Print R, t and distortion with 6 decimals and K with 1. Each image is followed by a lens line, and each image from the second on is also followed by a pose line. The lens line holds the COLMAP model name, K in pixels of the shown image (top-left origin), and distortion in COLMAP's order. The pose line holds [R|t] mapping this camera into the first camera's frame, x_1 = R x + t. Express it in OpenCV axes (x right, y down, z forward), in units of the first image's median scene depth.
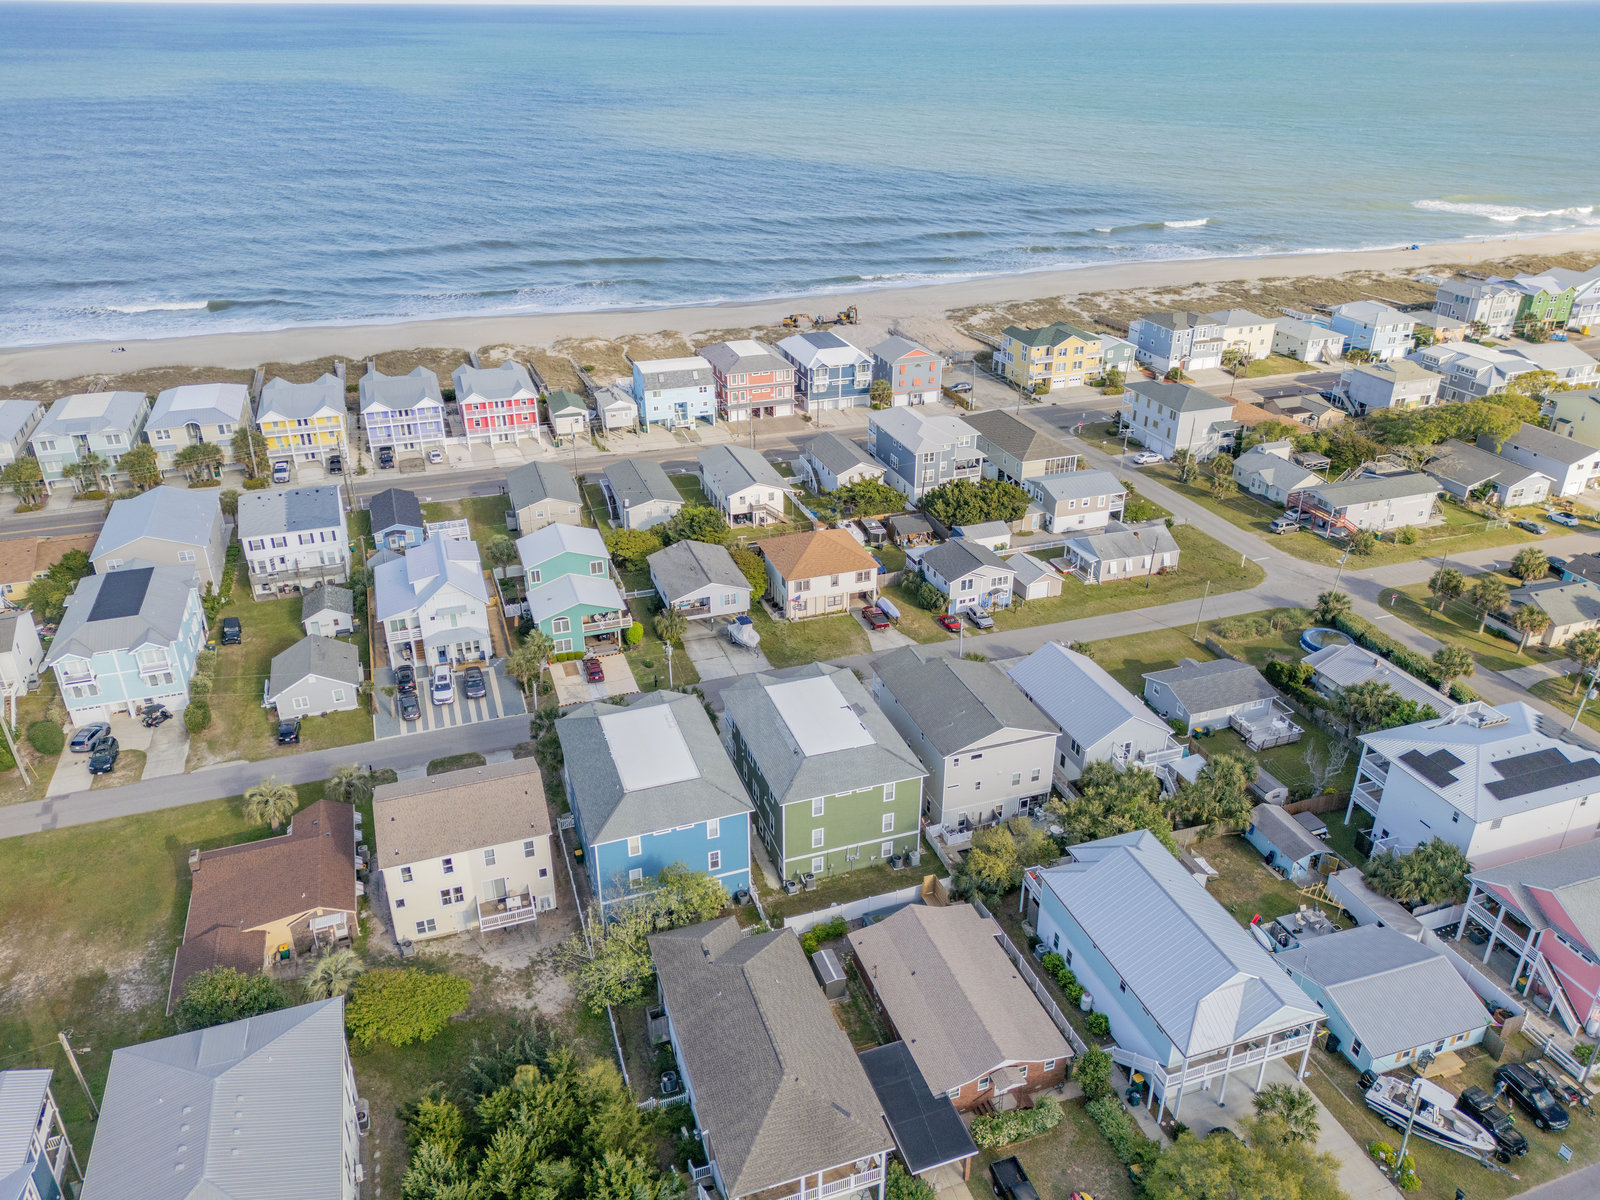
lens RADIAL K [[1170.6, 0, 806.0], [0, 1170.6, 602.7], [0, 0, 1]] dist [0.076718, -0.077872]
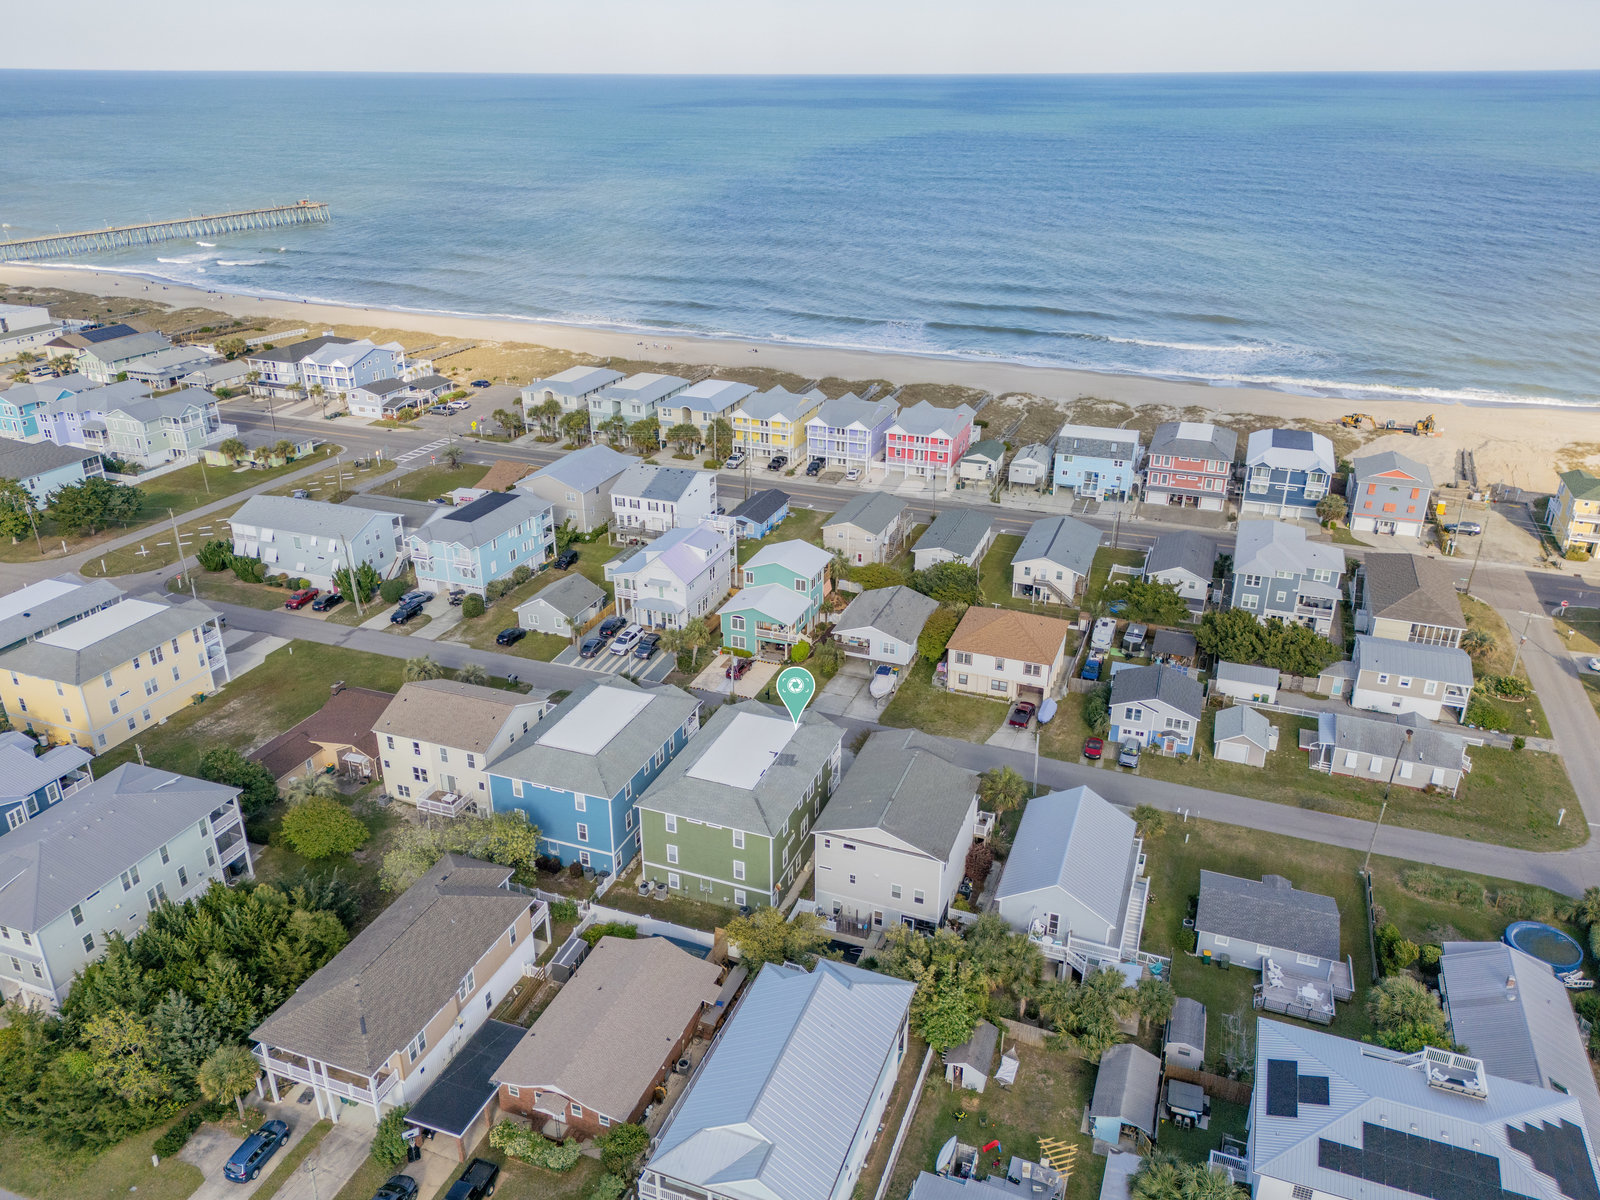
lens RADIAL K [[1170.6, 0, 806.0], [0, 1170.6, 602.7], [0, 0, 1]] dist [0.076718, -0.077872]
pose [[0.765690, 0.265055, -0.586059, 0.436852], [-0.292012, 0.955084, 0.050436, -0.066772], [0.573104, 0.132518, 0.808697, 0.129507]]
